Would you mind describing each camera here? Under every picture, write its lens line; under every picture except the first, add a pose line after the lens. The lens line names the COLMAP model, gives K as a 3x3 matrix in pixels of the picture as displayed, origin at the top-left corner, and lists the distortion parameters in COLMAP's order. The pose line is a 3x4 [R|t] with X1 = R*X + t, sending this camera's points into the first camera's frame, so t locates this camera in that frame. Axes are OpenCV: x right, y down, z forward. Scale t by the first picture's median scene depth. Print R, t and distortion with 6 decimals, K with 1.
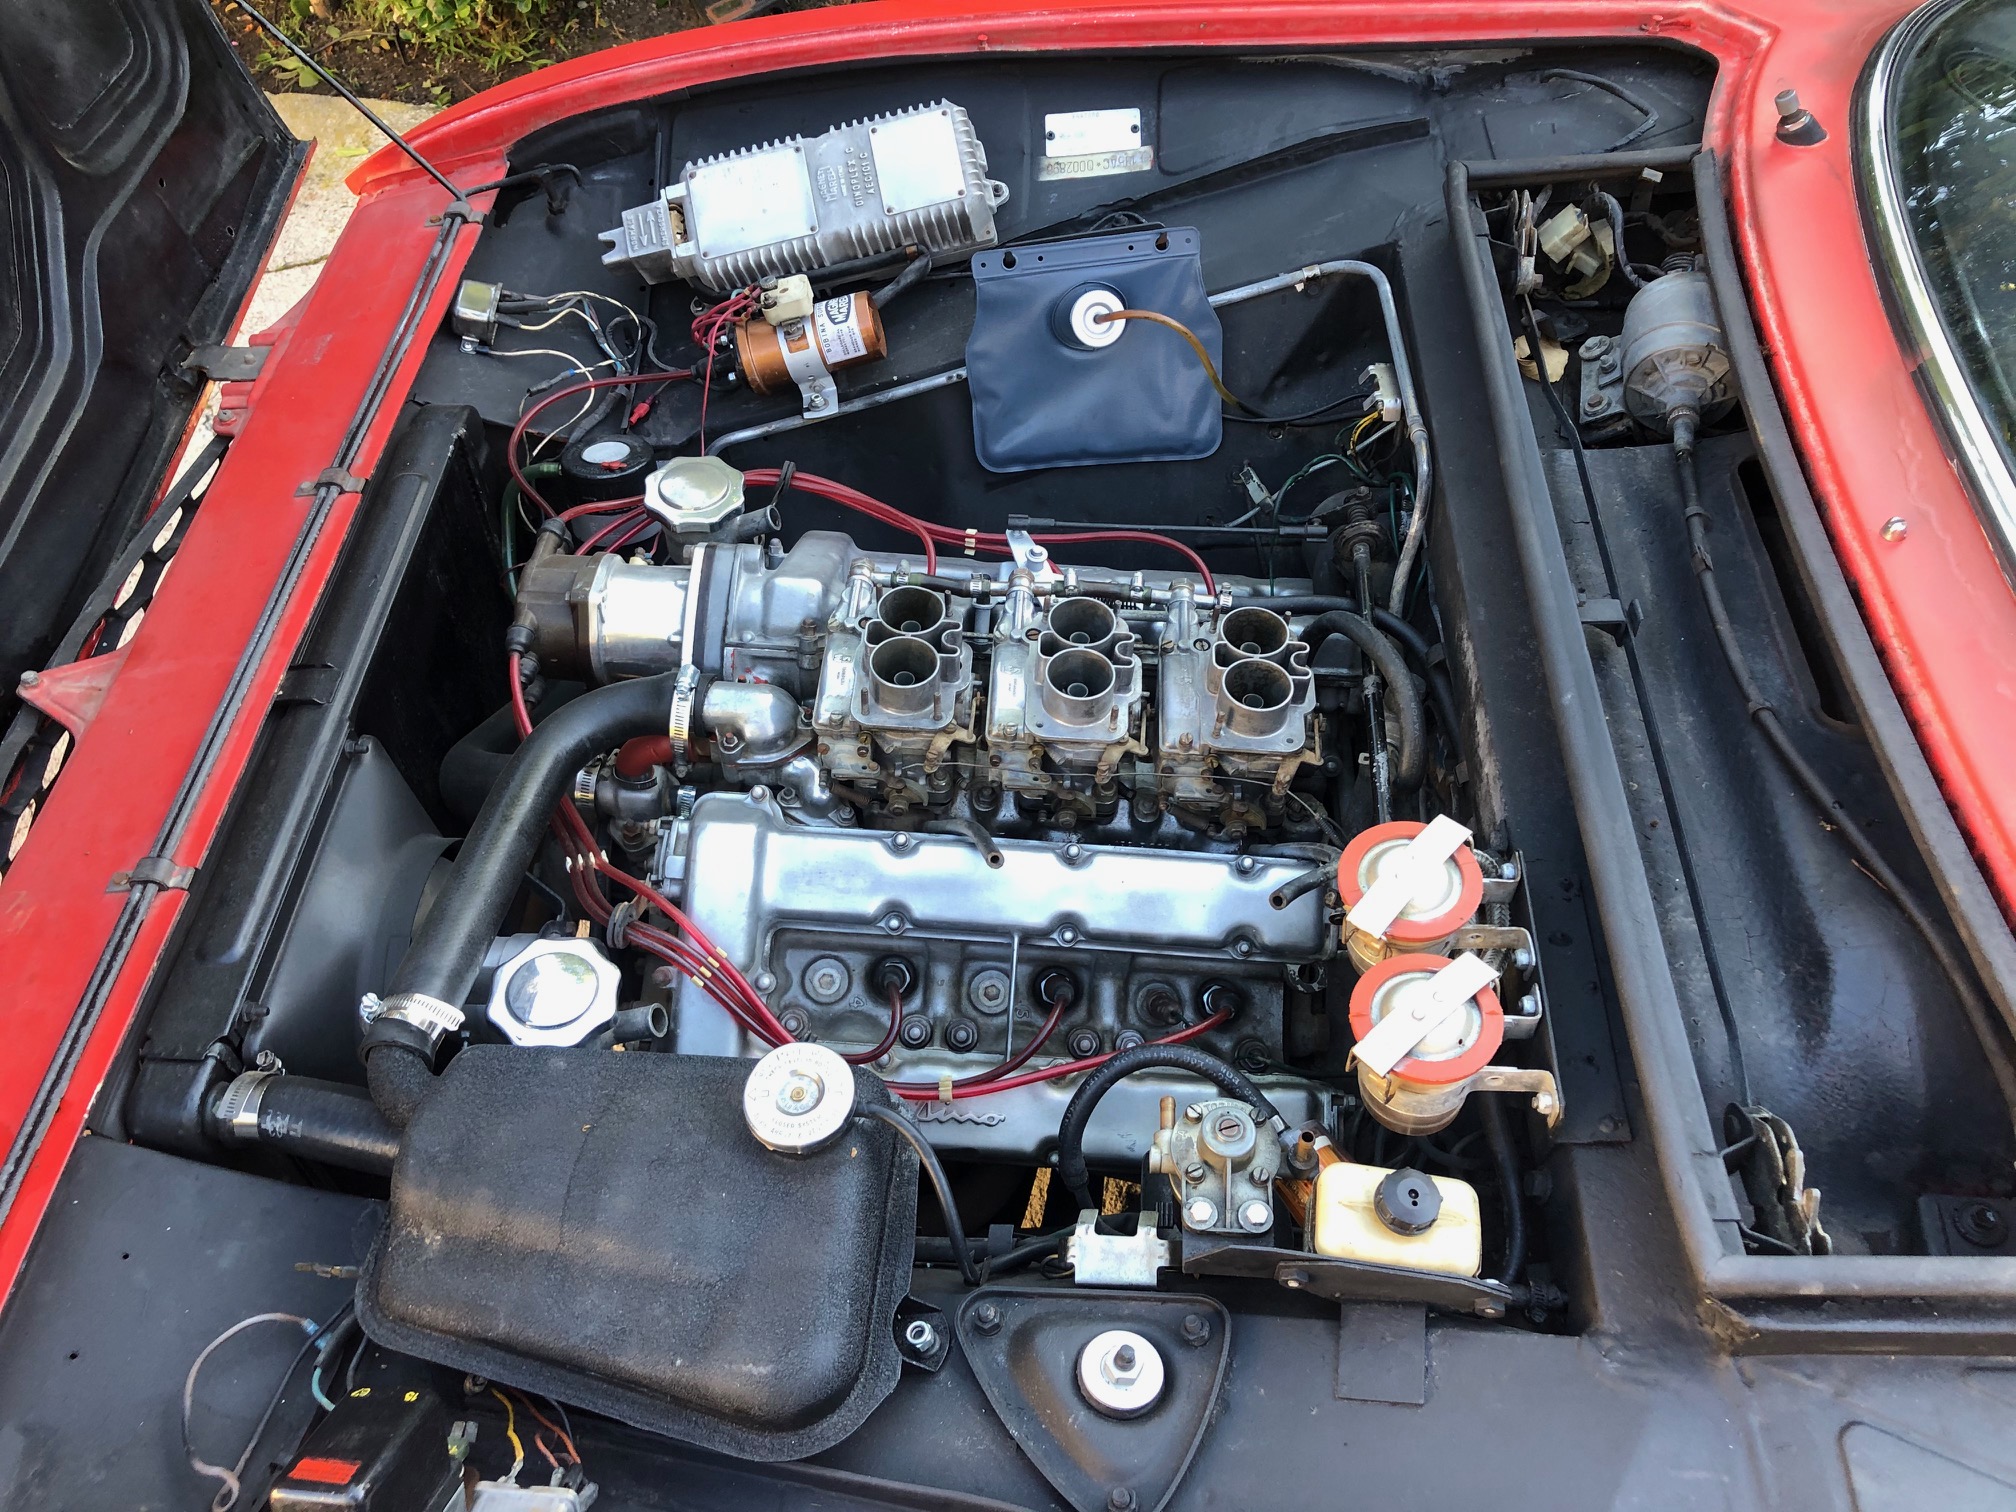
lens RADIAL K [[1627.7, 0, 1008.0], [0, 1627.7, 756.0], [0, 0, 1]] dist [-0.001773, 0.006827]
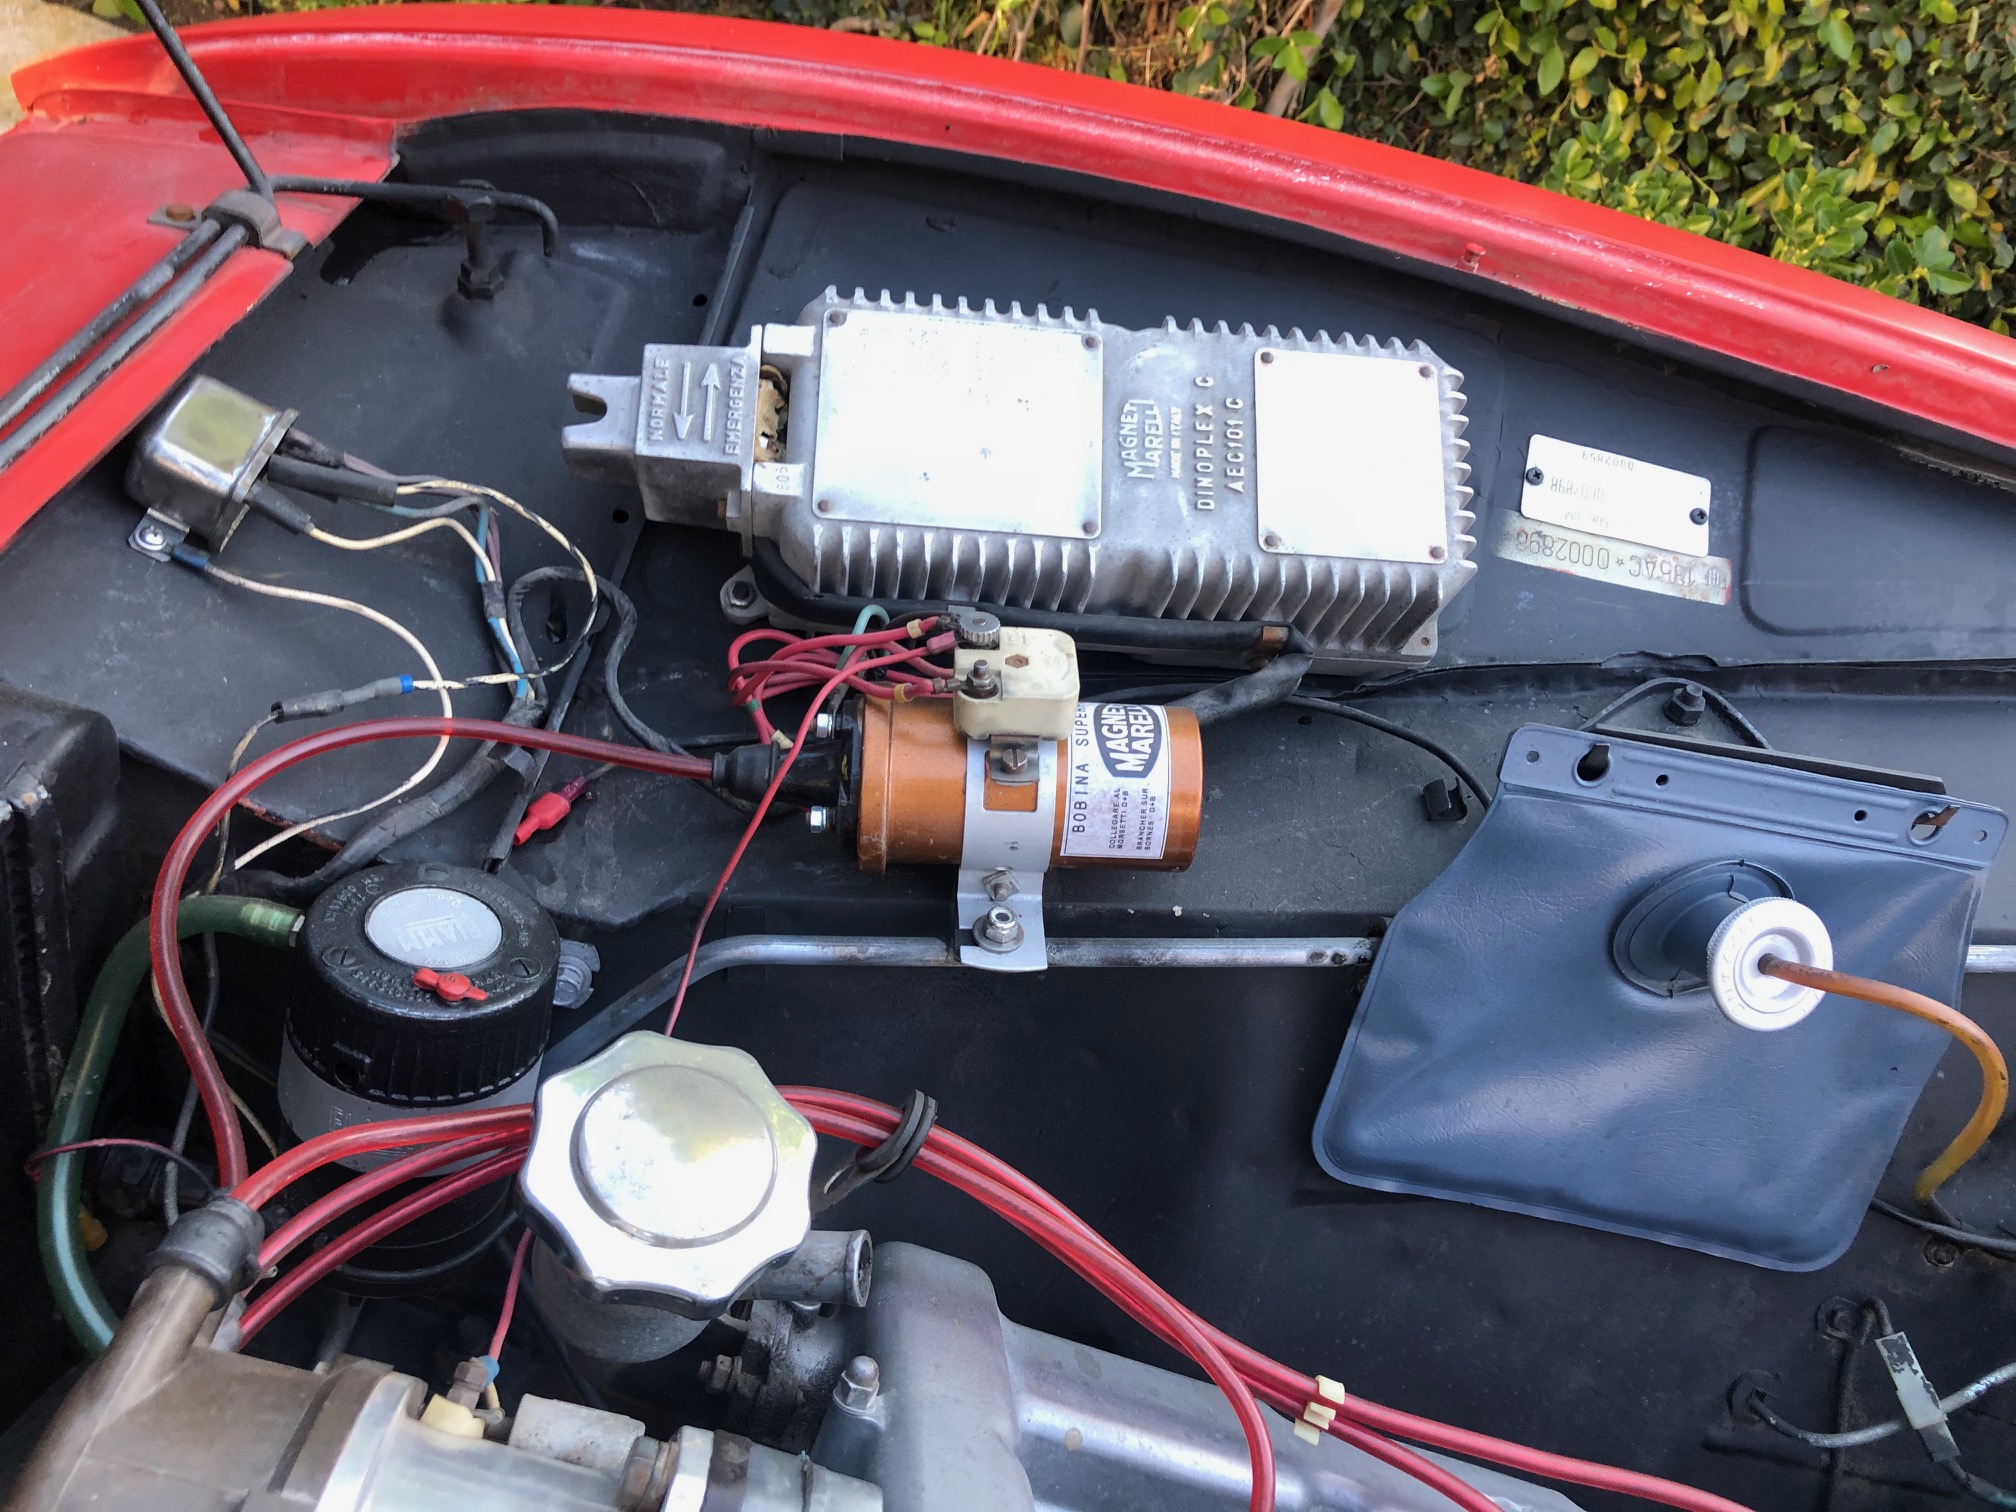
lens RADIAL K [[1627.7, 0, 1008.0], [0, 1627.7, 756.0], [0, 0, 1]] dist [-0.001773, 0.006827]
pose [[0.946736, 0.275099, 0.167366, -0.195654], [-0.249057, 0.955024, -0.160934, -0.195460], [-0.204111, 0.110679, 0.972671, 0.605522]]
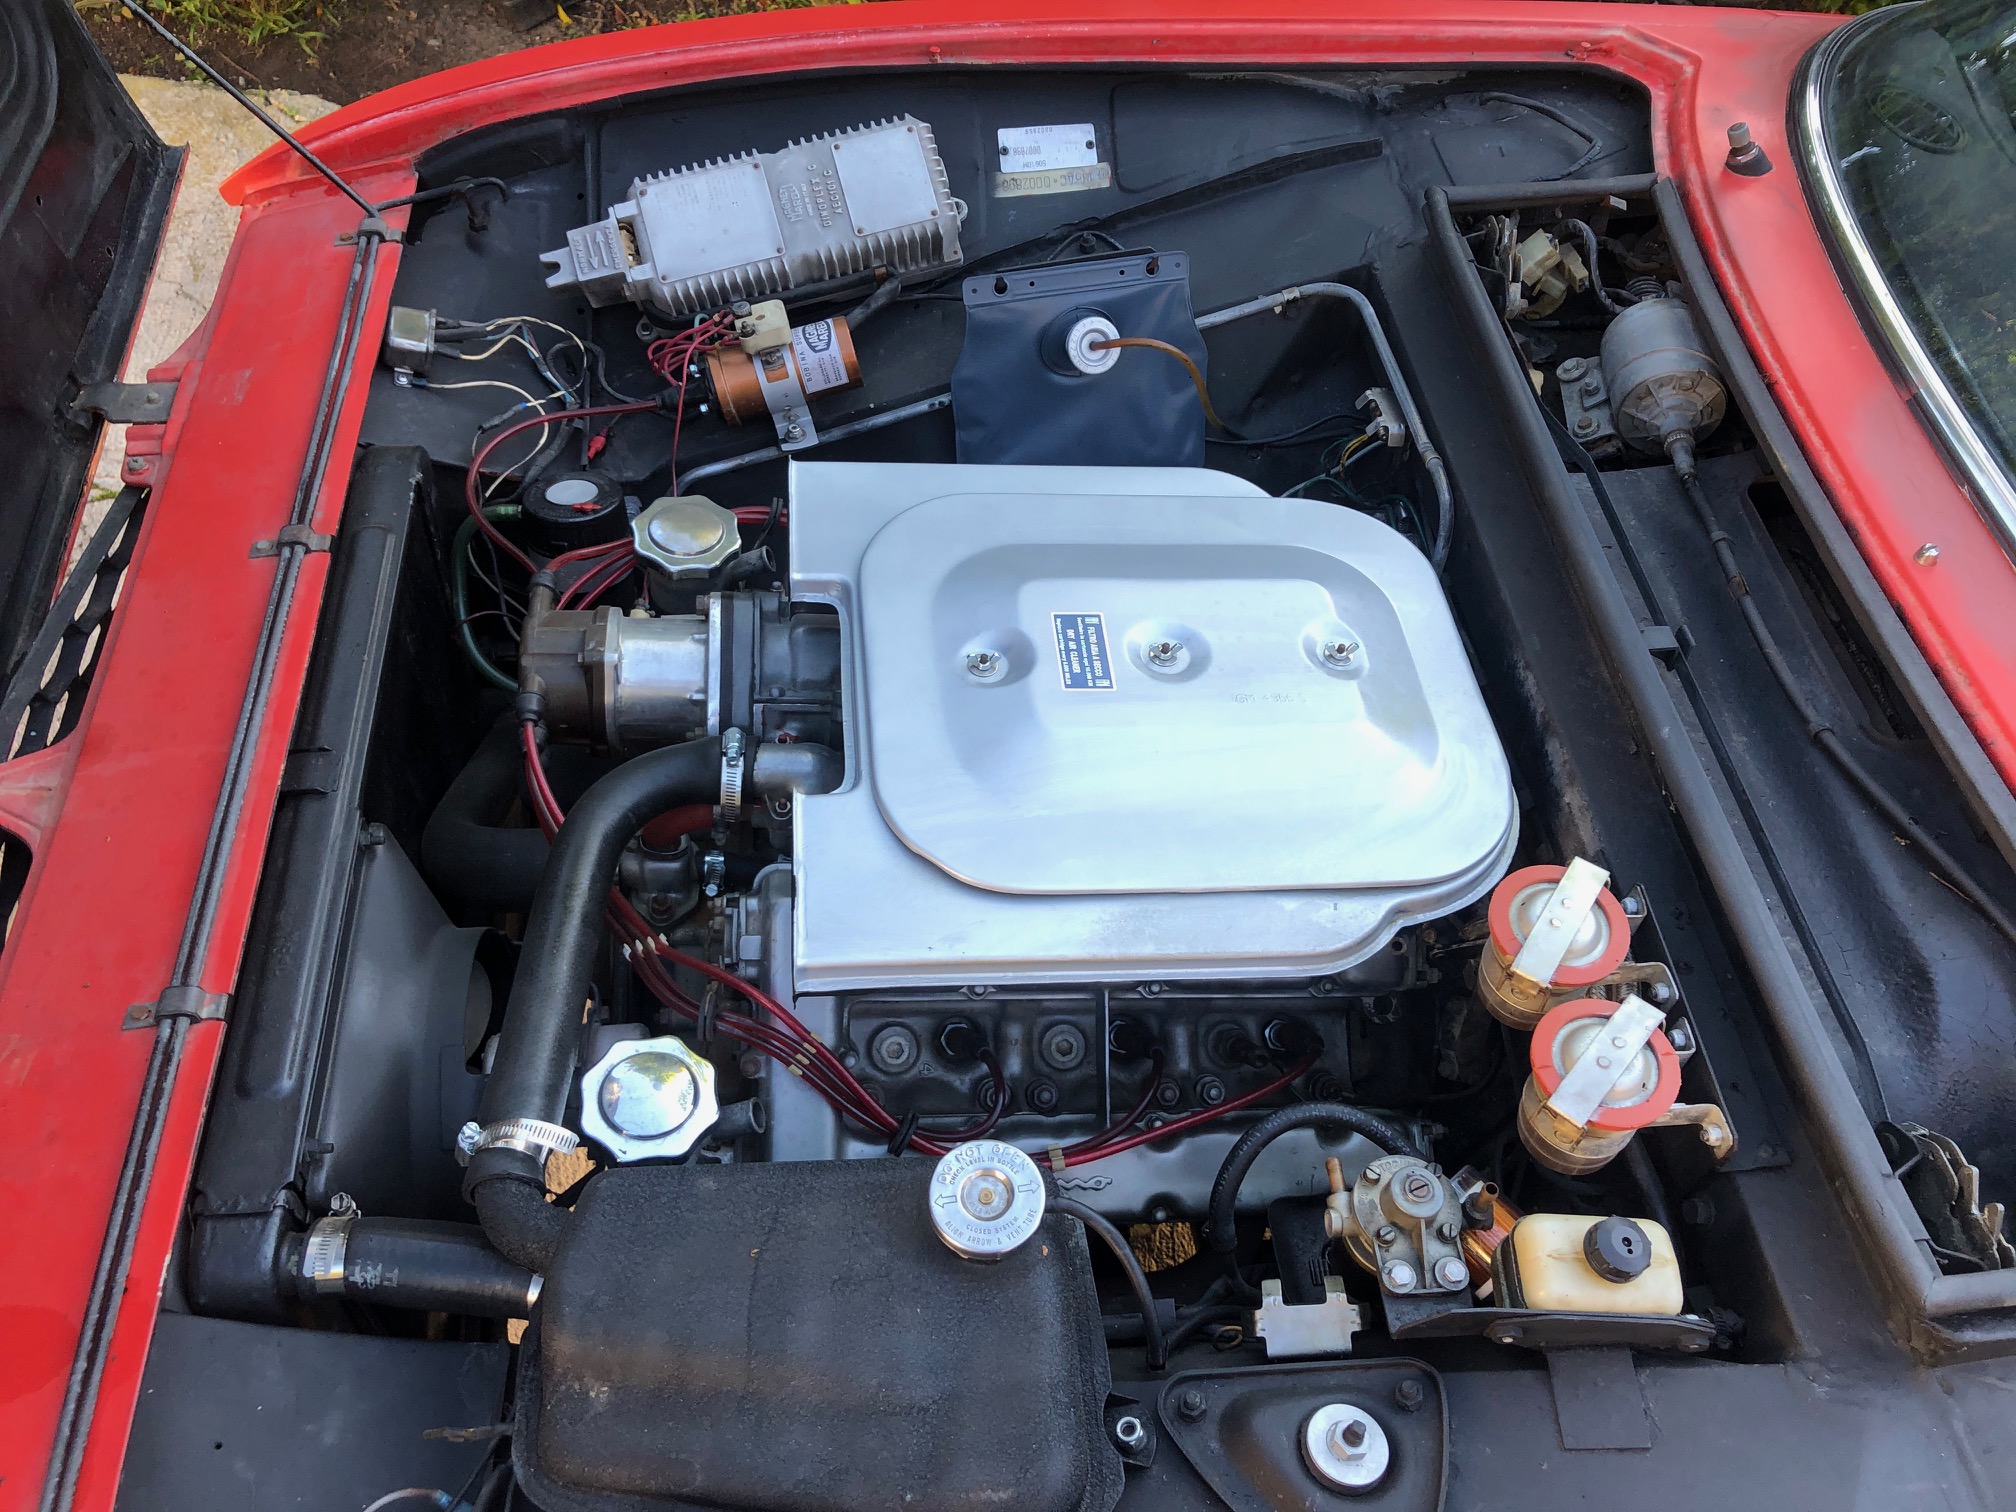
lens RADIAL K [[1632.9, 0, 1019.7], [0, 1632.9, 746.2], [0, 0, 1]] dist [-0.005315, 0.011043]
pose [[0.984020, -0.053156, 0.169940, -0.160598], [0.050840, 0.998545, 0.017955, -0.044923], [-0.170647, -0.009028, 0.985291, 0.033774]]
